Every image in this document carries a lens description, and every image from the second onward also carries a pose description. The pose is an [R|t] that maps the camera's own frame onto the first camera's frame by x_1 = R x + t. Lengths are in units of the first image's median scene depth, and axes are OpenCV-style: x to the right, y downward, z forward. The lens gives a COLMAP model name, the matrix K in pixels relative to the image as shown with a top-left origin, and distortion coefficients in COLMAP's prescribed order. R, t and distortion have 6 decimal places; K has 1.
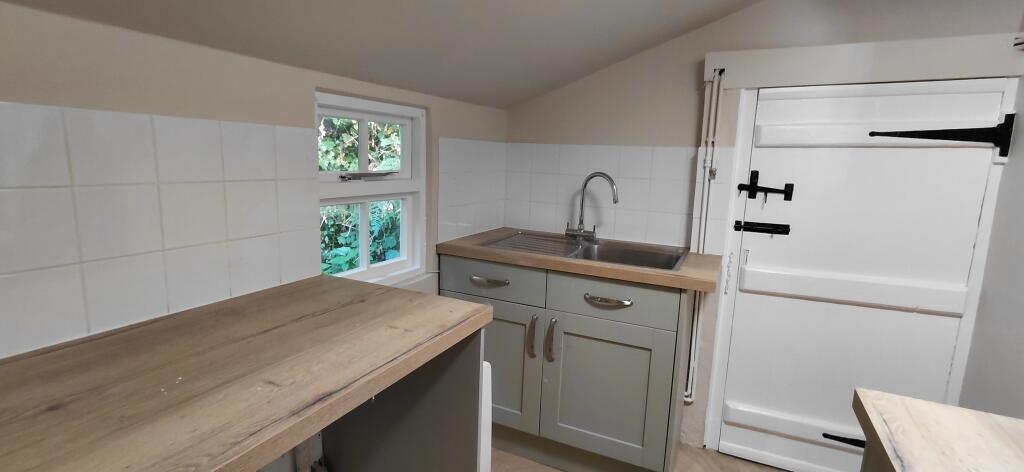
lens RADIAL K [[479.0, 0, 512.0], [0, 479.0, 236.0], [0, 0, 1]] dist [-0.000523, 0.000387]
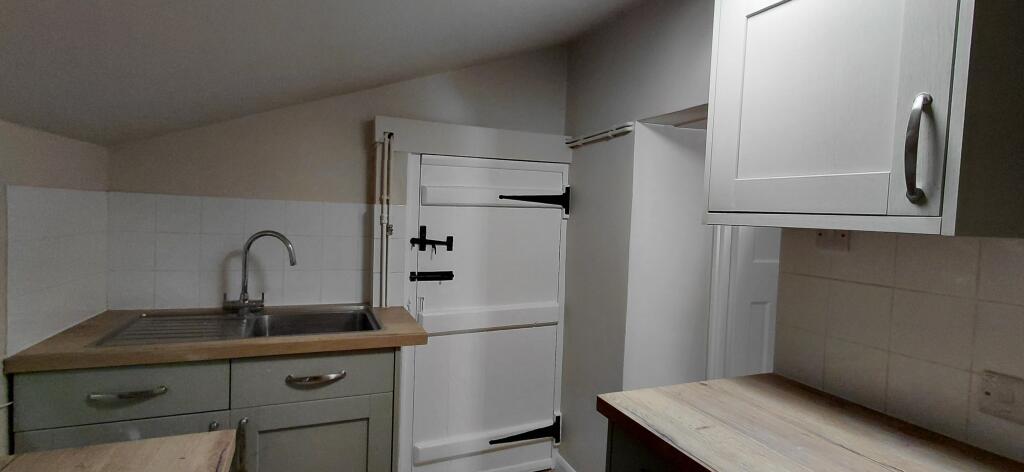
lens RADIAL K [[479.0, 0, 512.0], [0, 479.0, 236.0], [0, 0, 1]] dist [-0.000523, 0.000387]
pose [[0.652870, -0.042221, 0.756292, -0.200437], [0.108765, 0.993324, -0.038437, -0.047022], [-0.749620, 0.107352, 0.653104, 0.116865]]
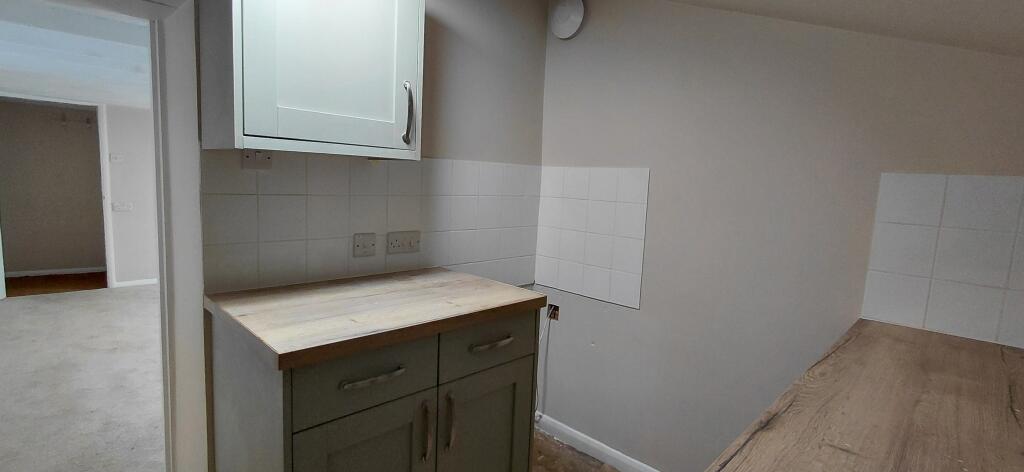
lens RADIAL K [[479.0, 0, 512.0], [0, 479.0, 236.0], [0, 0, 1]] dist [-0.000523, 0.000387]
pose [[-0.942623, -0.118907, 0.311966, -0.061936], [-0.024916, 0.956874, 0.289432, -0.139251], [-0.332927, 0.265053, -0.904934, 0.822180]]
